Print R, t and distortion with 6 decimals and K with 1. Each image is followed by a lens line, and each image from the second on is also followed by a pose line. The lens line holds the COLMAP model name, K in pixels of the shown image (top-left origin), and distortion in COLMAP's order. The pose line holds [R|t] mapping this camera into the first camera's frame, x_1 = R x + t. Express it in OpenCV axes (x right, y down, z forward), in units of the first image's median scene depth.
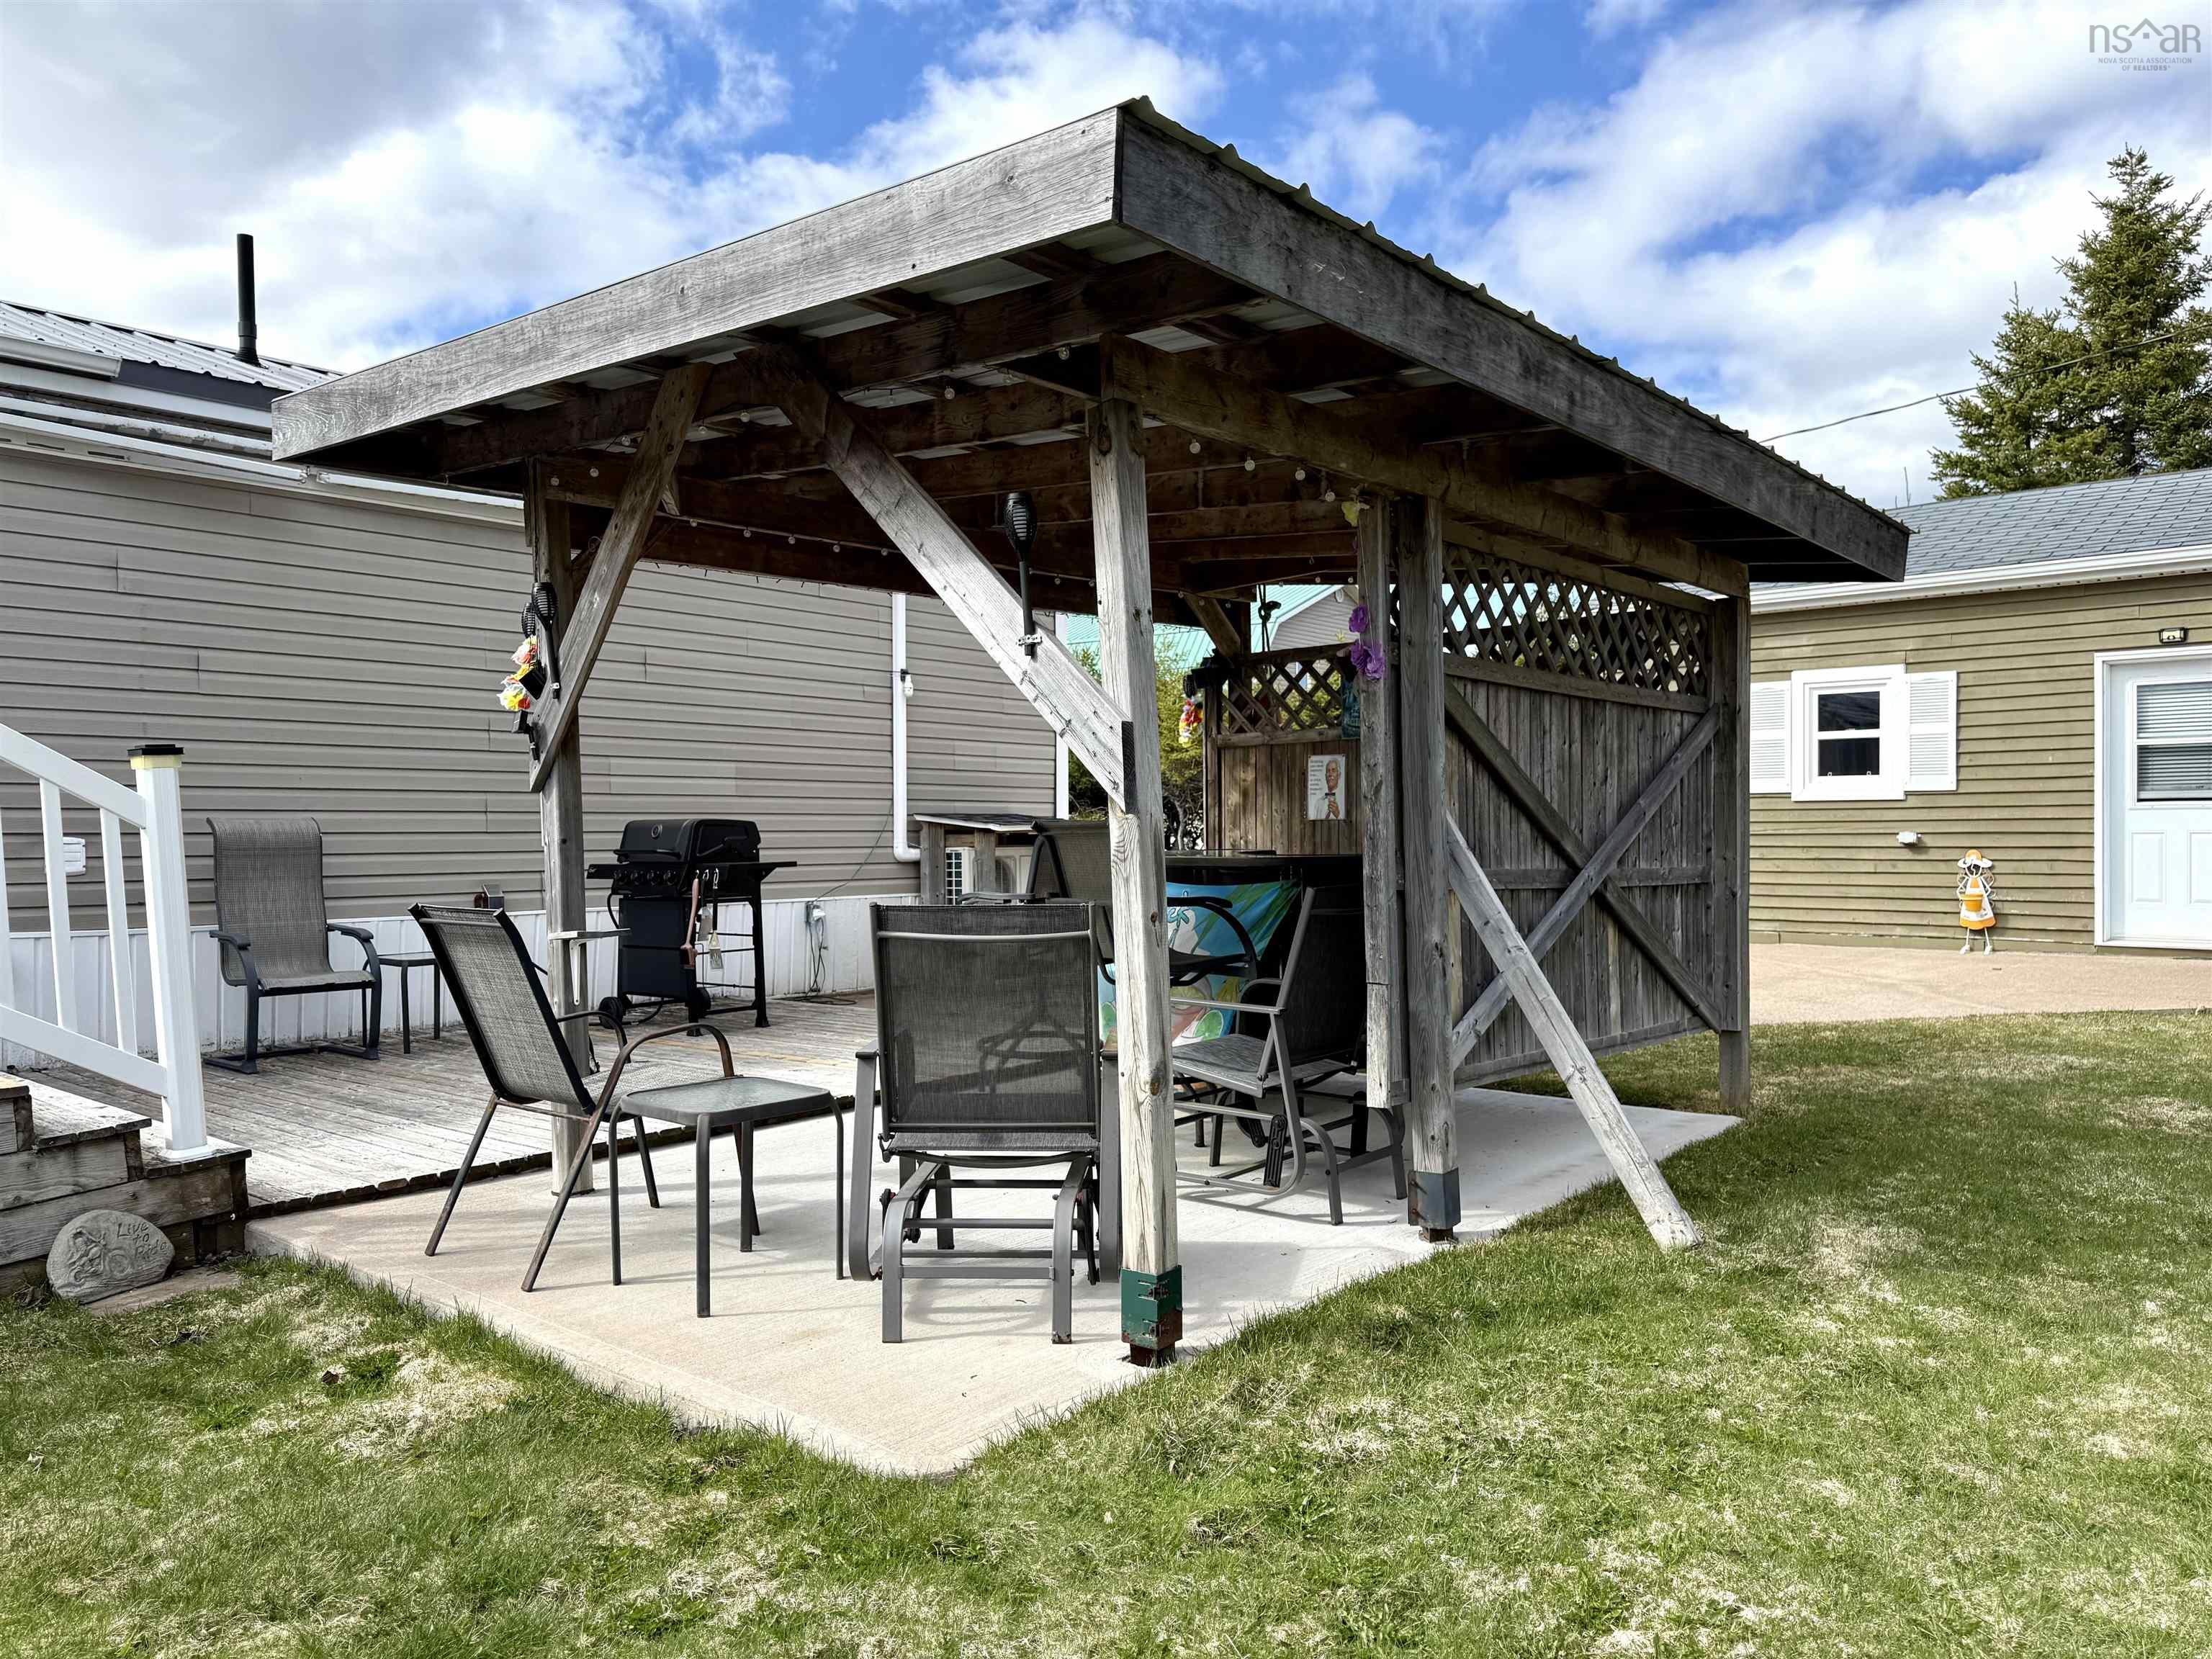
lens RADIAL K [[1511.3, 0, 1055.5], [0, 1511.3, 828.6], [0, 0, 1]] dist [0.129667, -0.002109]
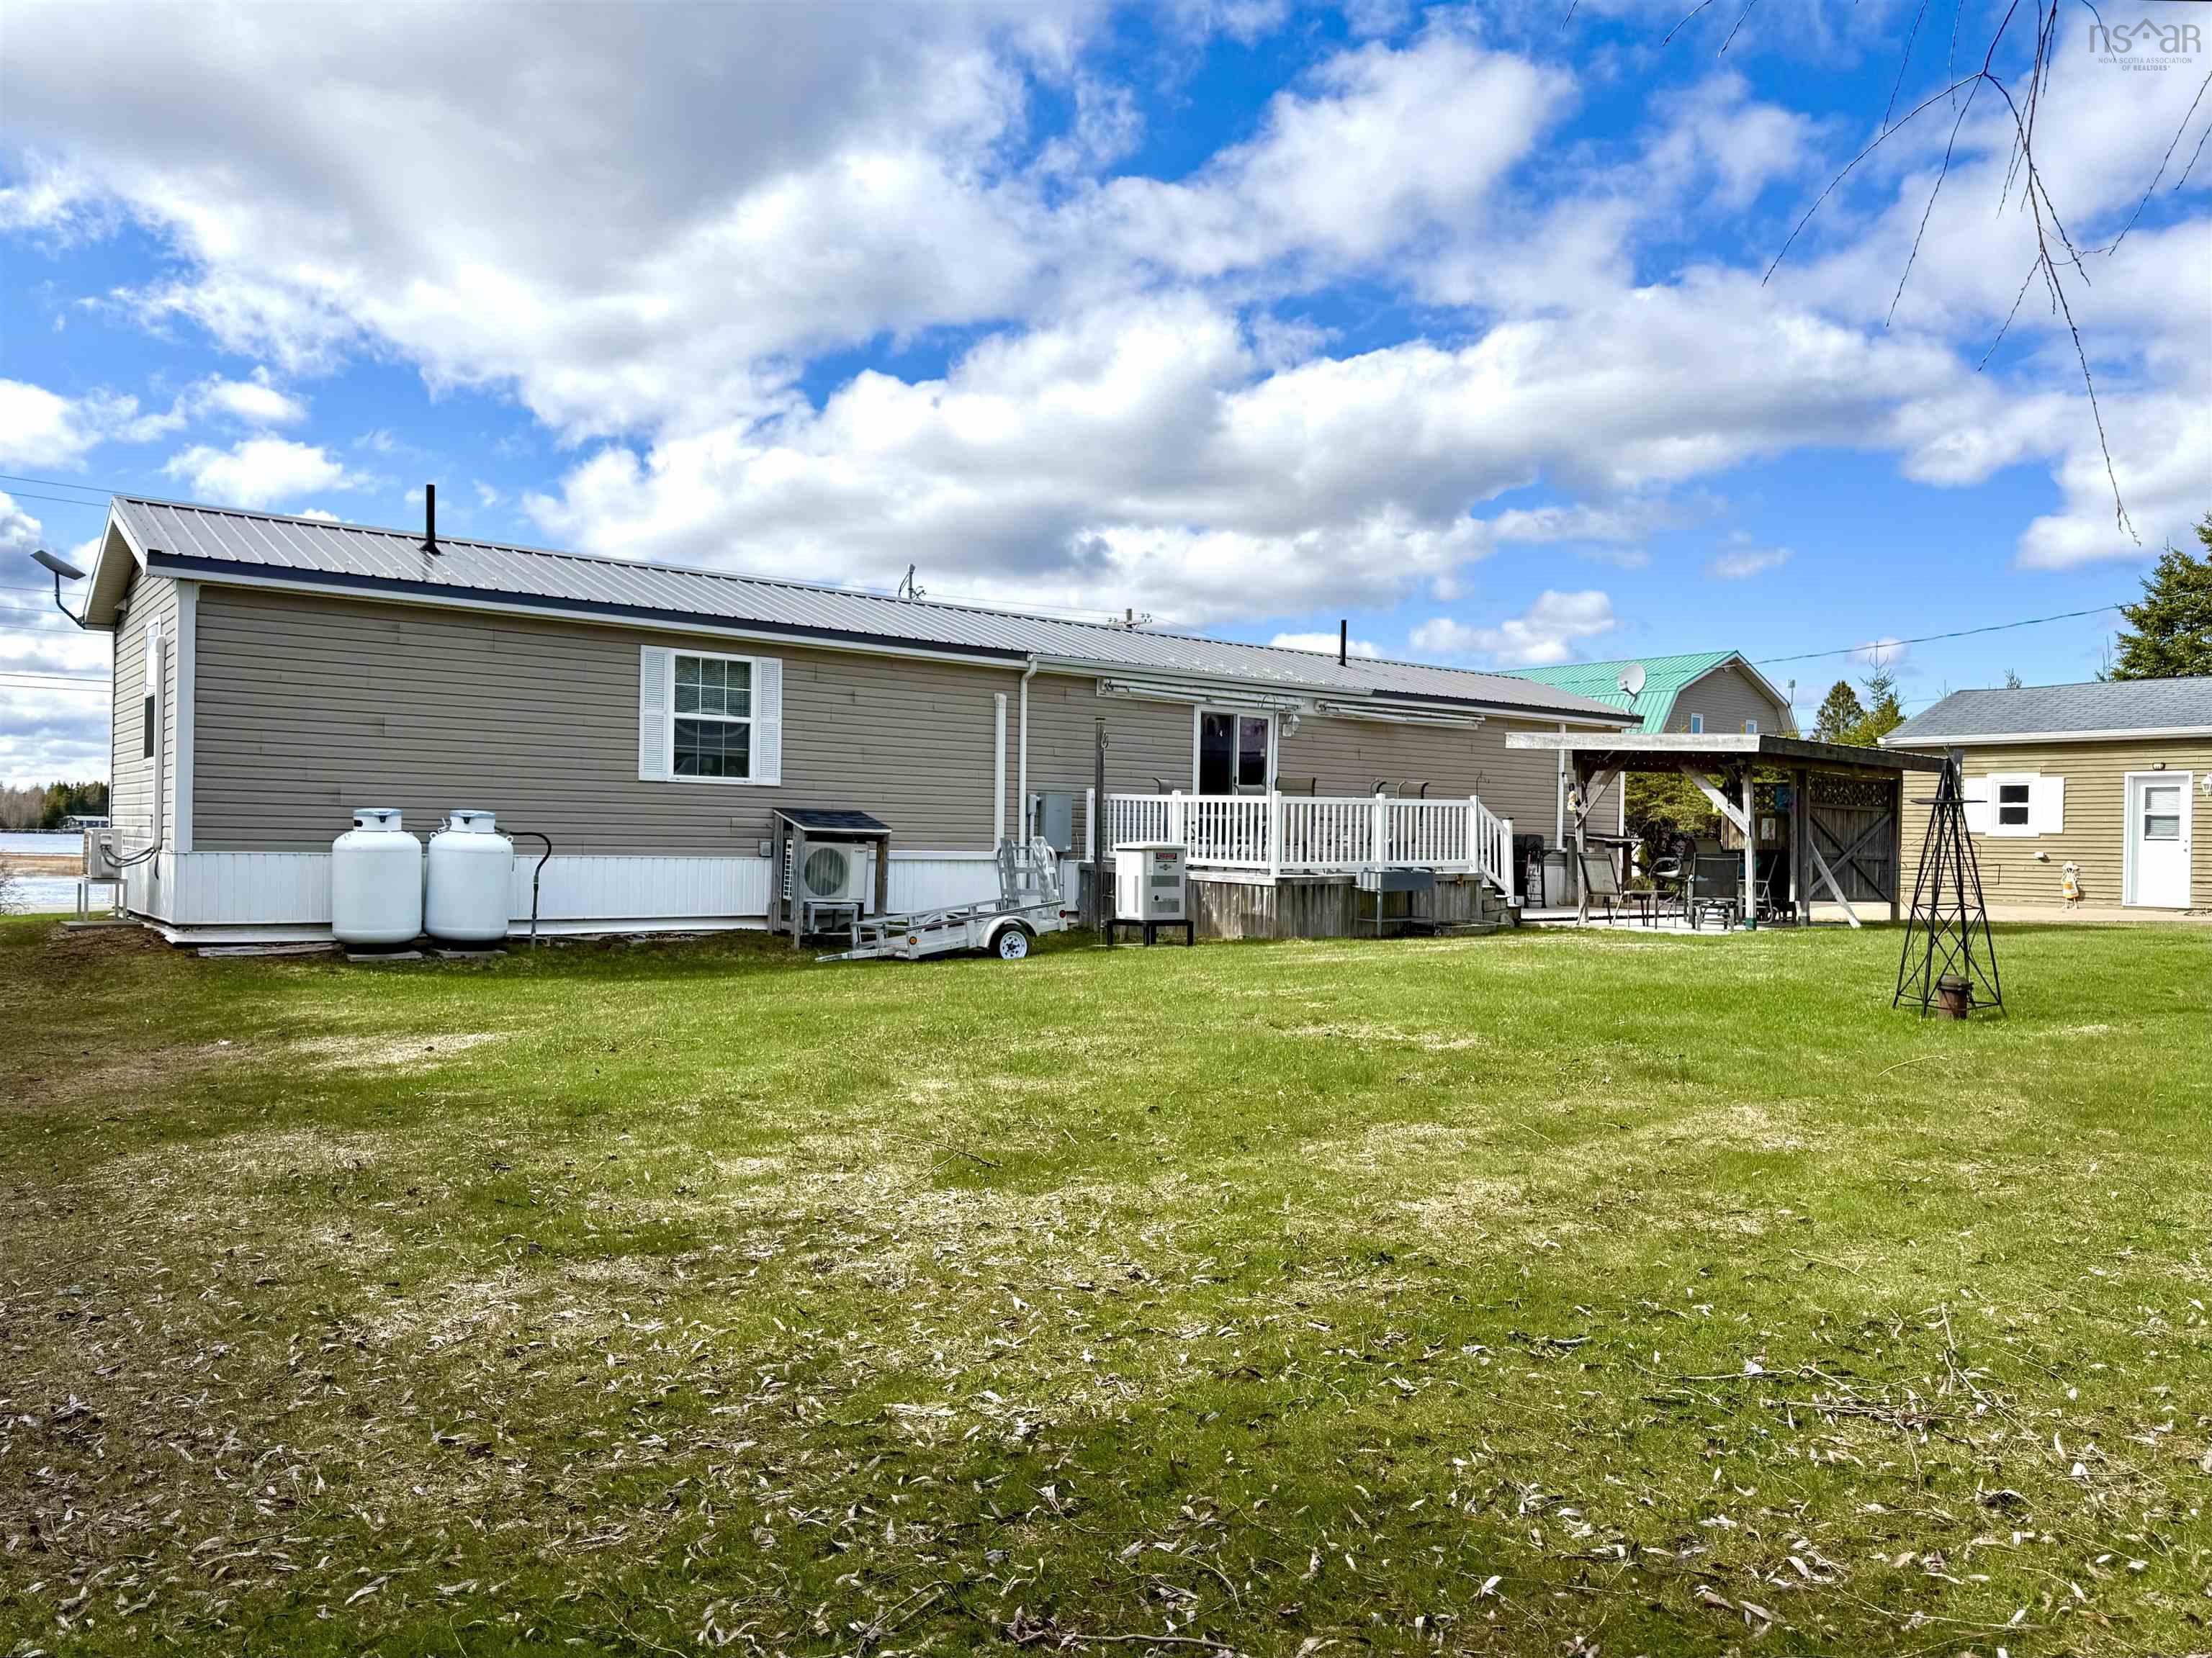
lens RADIAL K [[1550.3, 0, 1169.1], [0, 1550.3, 823.6], [0, 0, 1]] dist [0.000626, 0.213182]
pose [[0.990330, 0.020784, -0.137164, -0.338315], [-0.022301, 0.999706, -0.009529, 0.010584], [0.136926, 0.012496, 0.990502, -1.310186]]
